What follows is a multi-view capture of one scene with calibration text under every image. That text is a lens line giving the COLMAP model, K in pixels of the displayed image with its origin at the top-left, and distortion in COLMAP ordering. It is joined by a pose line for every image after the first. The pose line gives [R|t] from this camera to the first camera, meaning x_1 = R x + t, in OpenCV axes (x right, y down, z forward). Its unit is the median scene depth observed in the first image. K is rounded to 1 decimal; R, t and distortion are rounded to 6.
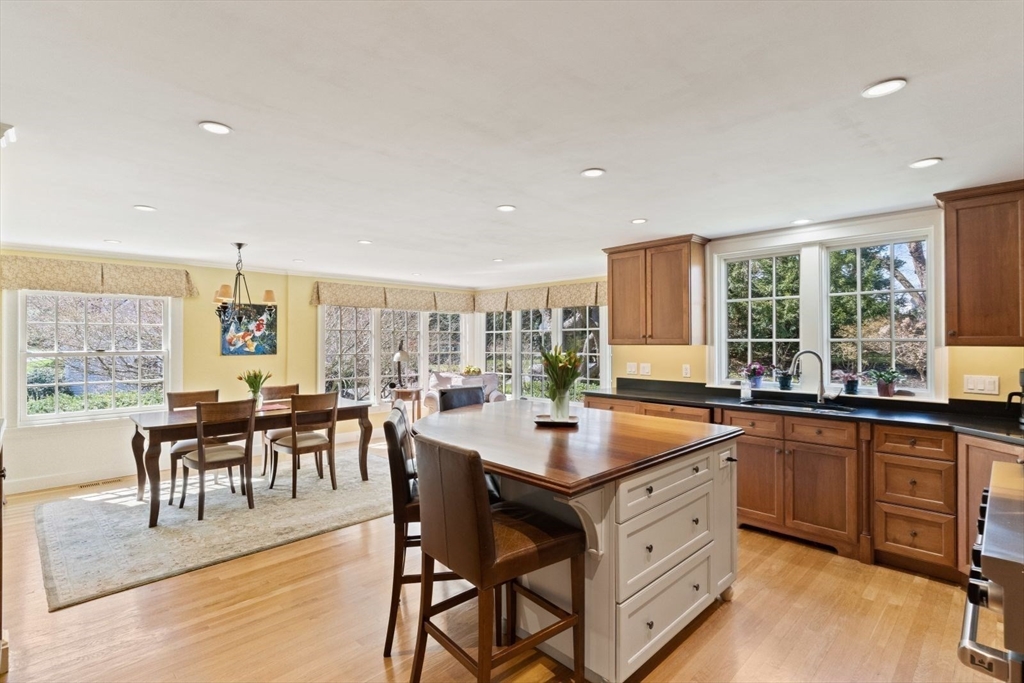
lens RADIAL K [[487.4, 0, 504.1], [0, 487.4, 337.1], [0, 0, 1]] dist [-0.003858, 0.000859]
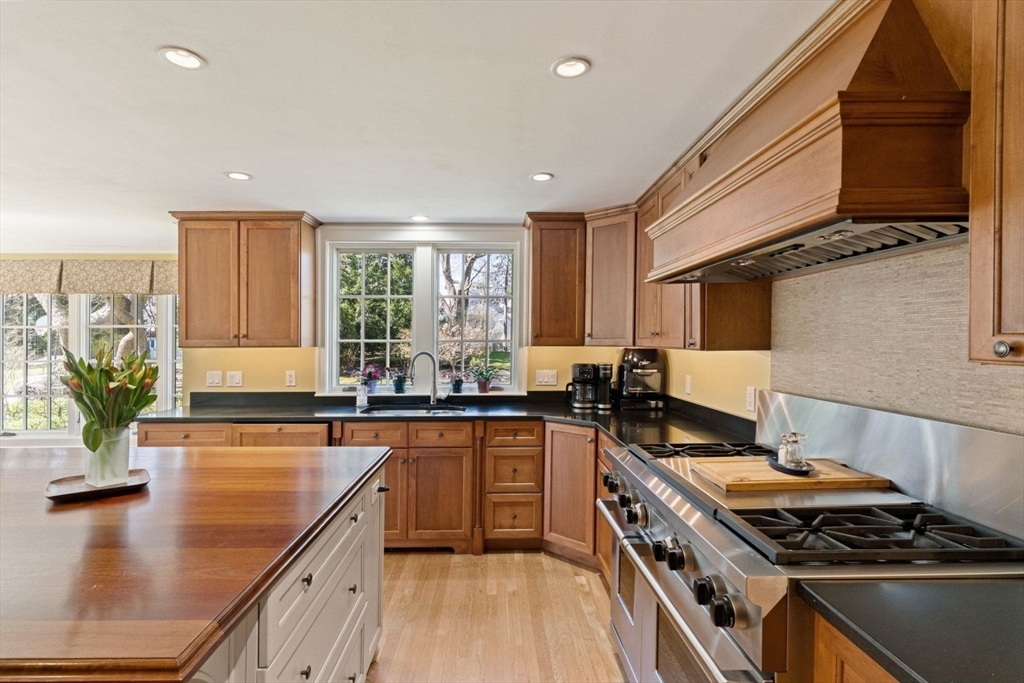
lens RADIAL K [[487.4, 0, 502.6], [0, 487.4, 342.2], [0, 0, 1]] dist [-0.003858, 0.000859]
pose [[0.668910, -0.001009, 0.743343, 0.001762], [-0.005119, 0.999969, 0.005964, 0.002030], [-0.743326, -0.007794, 0.668884, 0.258475]]
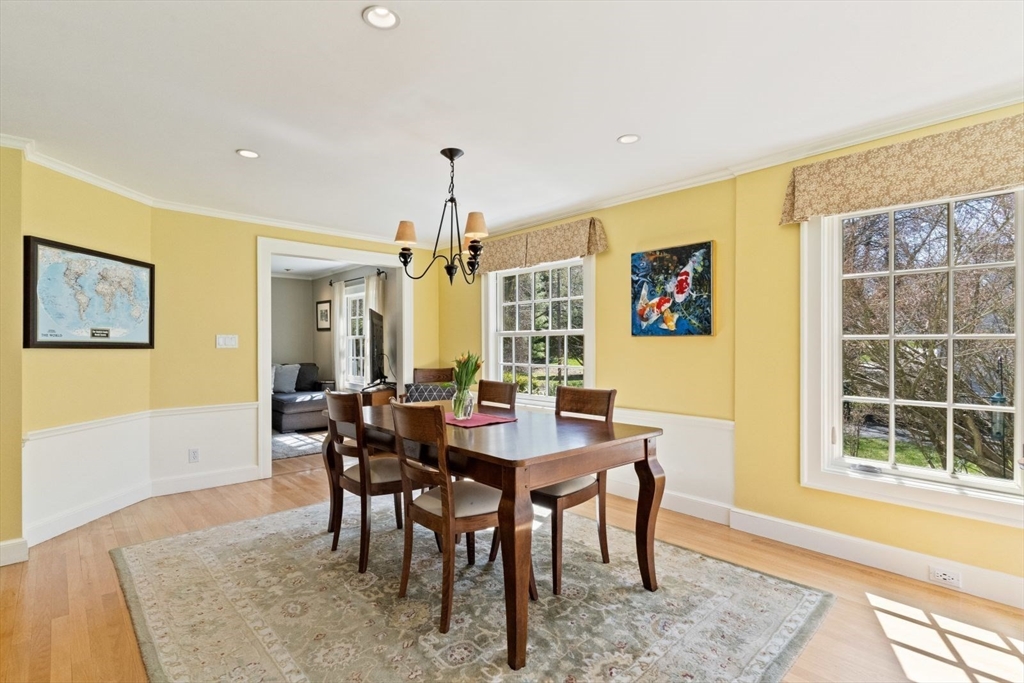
lens RADIAL K [[487.4, 0, 509.6], [0, 487.4, 340.3], [0, 0, 1]] dist [-0.003858, 0.000859]
pose [[-0.027544, -0.000231, -0.999621, 0.049300], [0.007713, 0.999970, -0.000444, 0.031624], [0.999591, -0.007722, -0.027541, 0.635245]]
